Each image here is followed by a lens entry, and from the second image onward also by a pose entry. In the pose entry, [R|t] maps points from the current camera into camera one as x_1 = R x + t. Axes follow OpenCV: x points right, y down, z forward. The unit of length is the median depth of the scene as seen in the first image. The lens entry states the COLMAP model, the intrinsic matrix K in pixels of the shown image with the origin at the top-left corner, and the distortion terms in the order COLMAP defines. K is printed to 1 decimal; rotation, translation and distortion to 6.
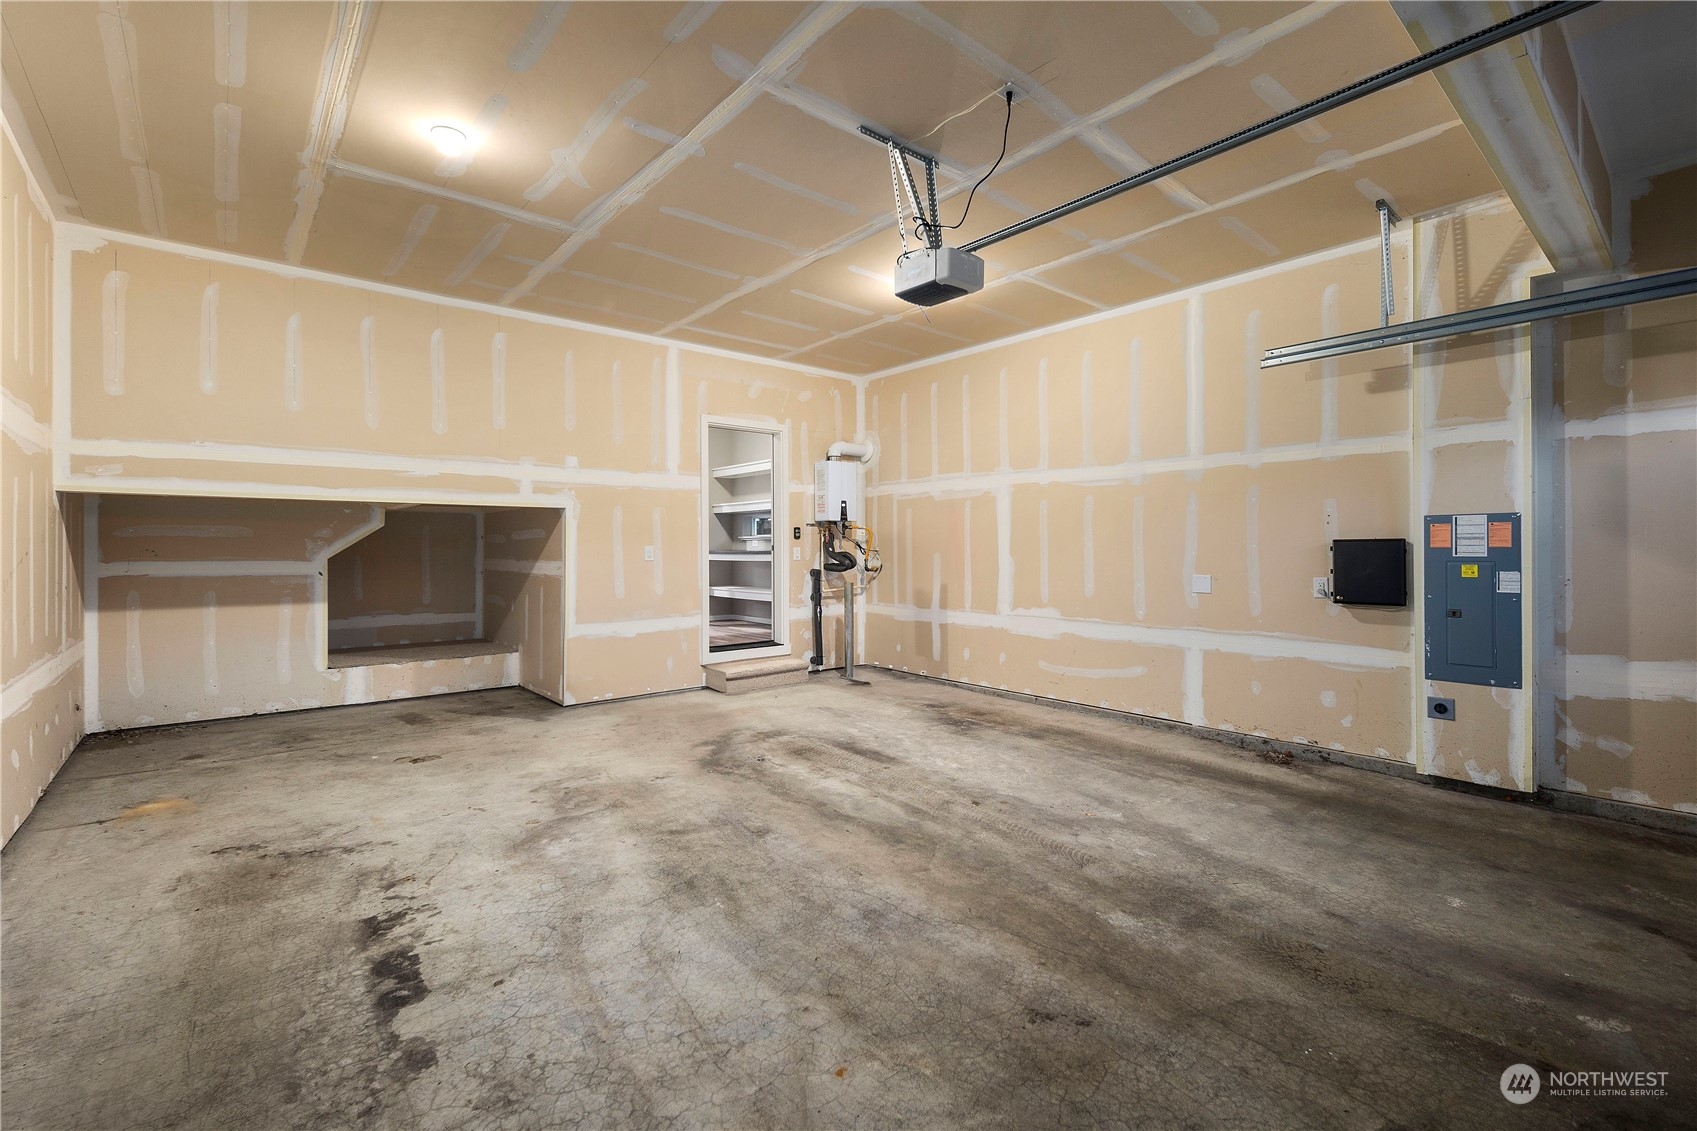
lens RADIAL K [[741.3, 0, 845.8], [0, 741.3, 554.7], [0, 0, 1]] dist [-0.002673, -0.000746]
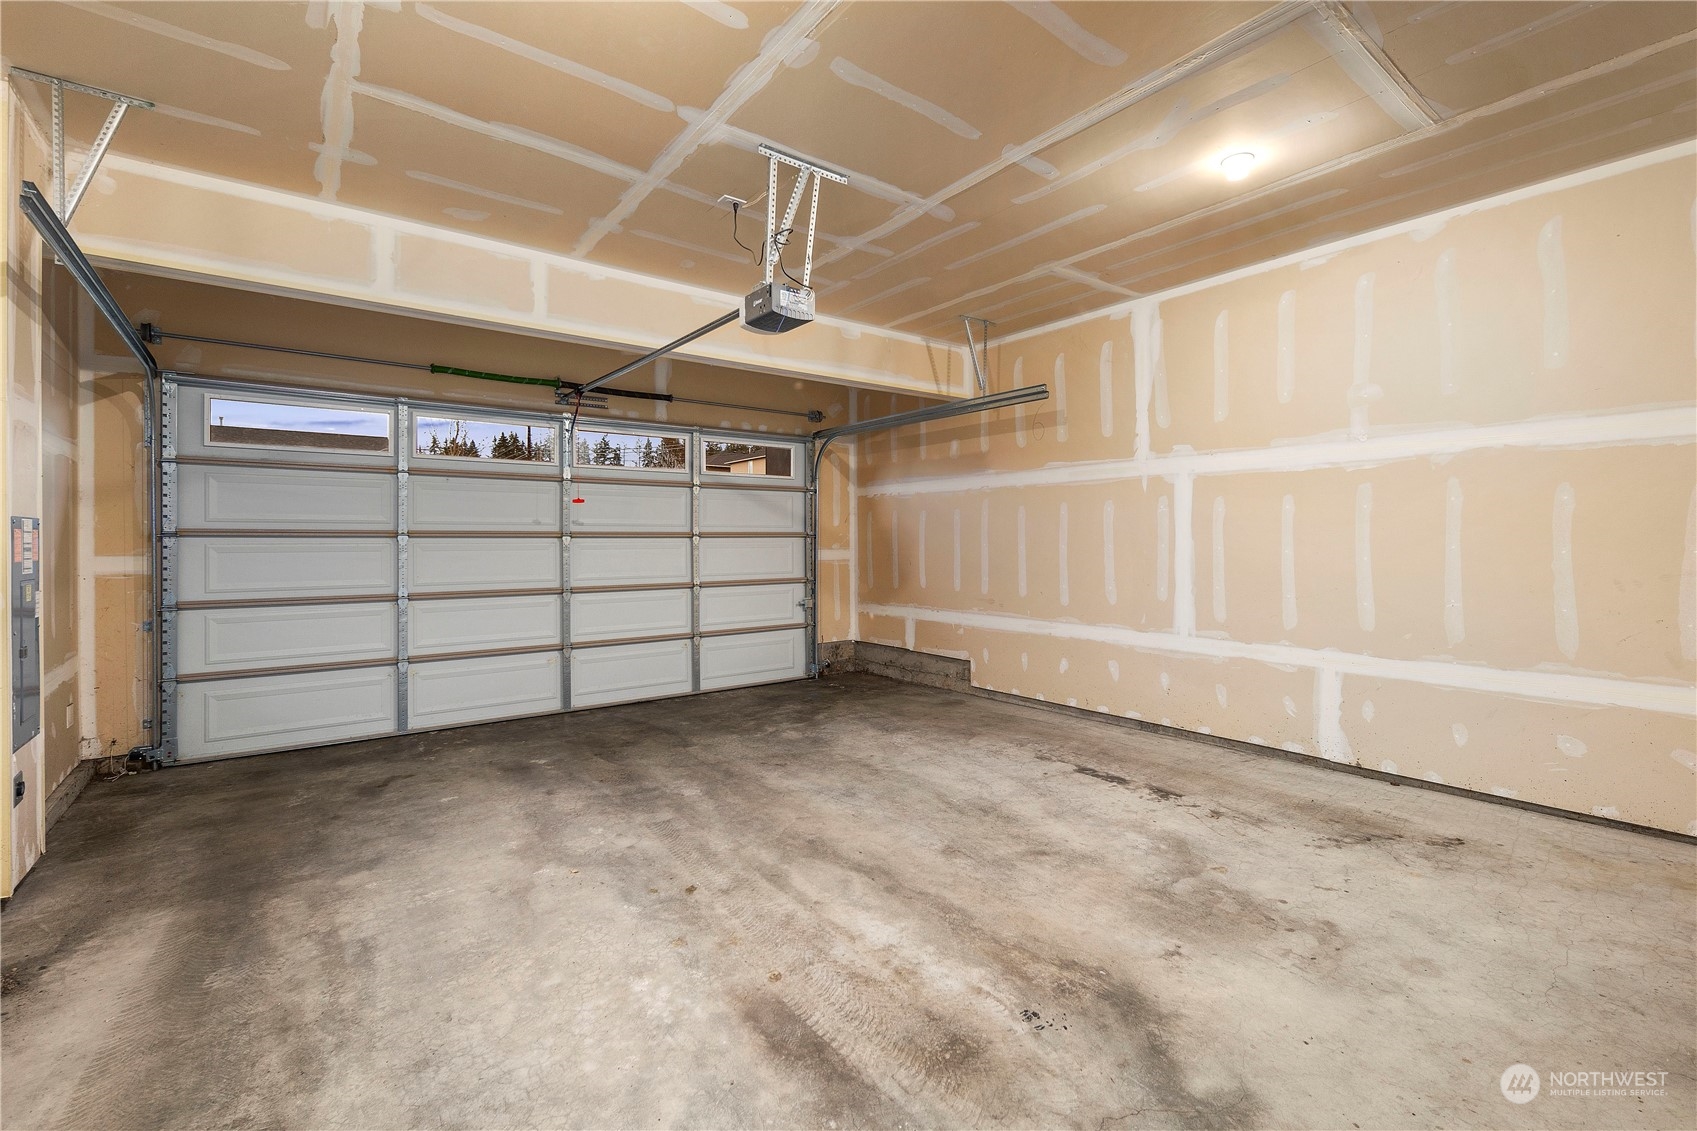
lens RADIAL K [[741.3, 0, 851.3], [0, 741.3, 537.9], [0, 0, 1]] dist [-0.002673, -0.000746]
pose [[-0.998939, 0.006000, 0.045670, -0.033649], [0.006092, 0.999980, 0.001873, -0.036604], [-0.045658, 0.002149, -0.998955, 2.056229]]
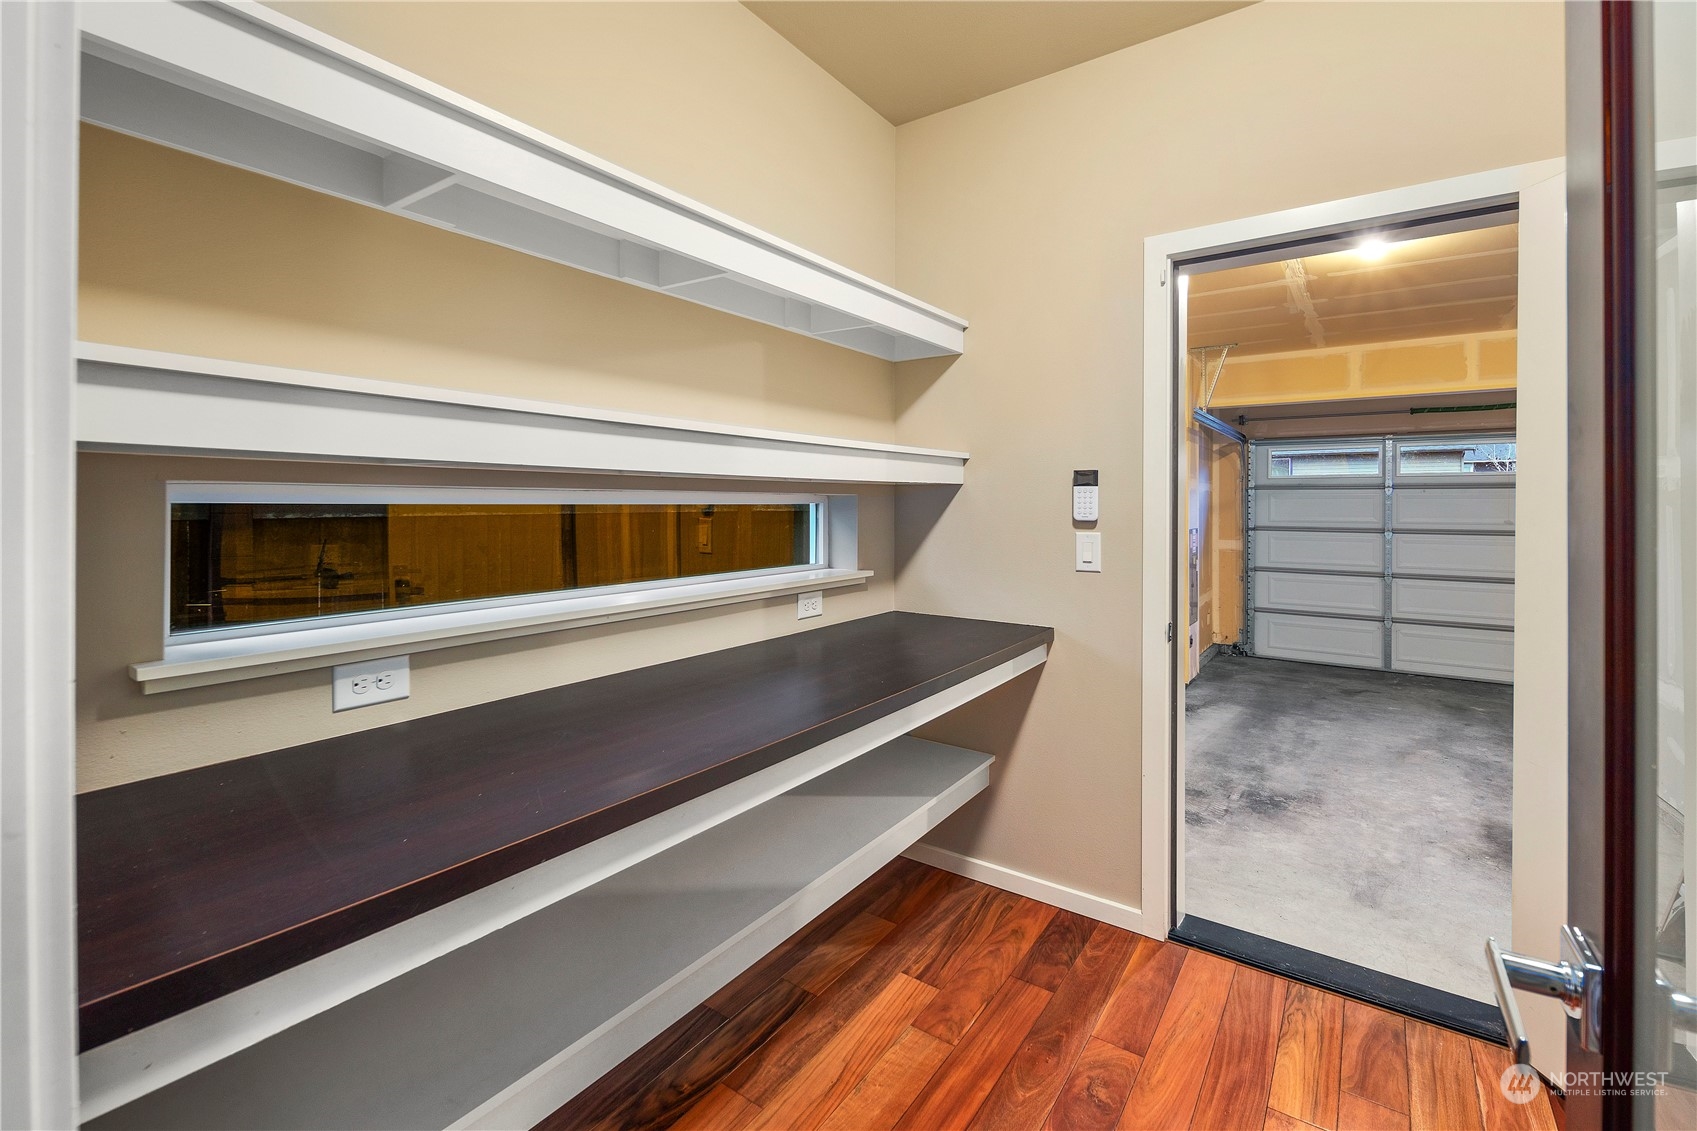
lens RADIAL K [[741.3, 0, 850.6], [0, 741.3, 504.5], [0, 0, 1]] dist [-0.002673, -0.000746]
pose [[-0.253274, 0.001707, 0.967393, -0.808668], [0.003065, 0.999995, -0.000962, -0.135983], [-0.967390, 0.002722, -0.253278, 2.707035]]
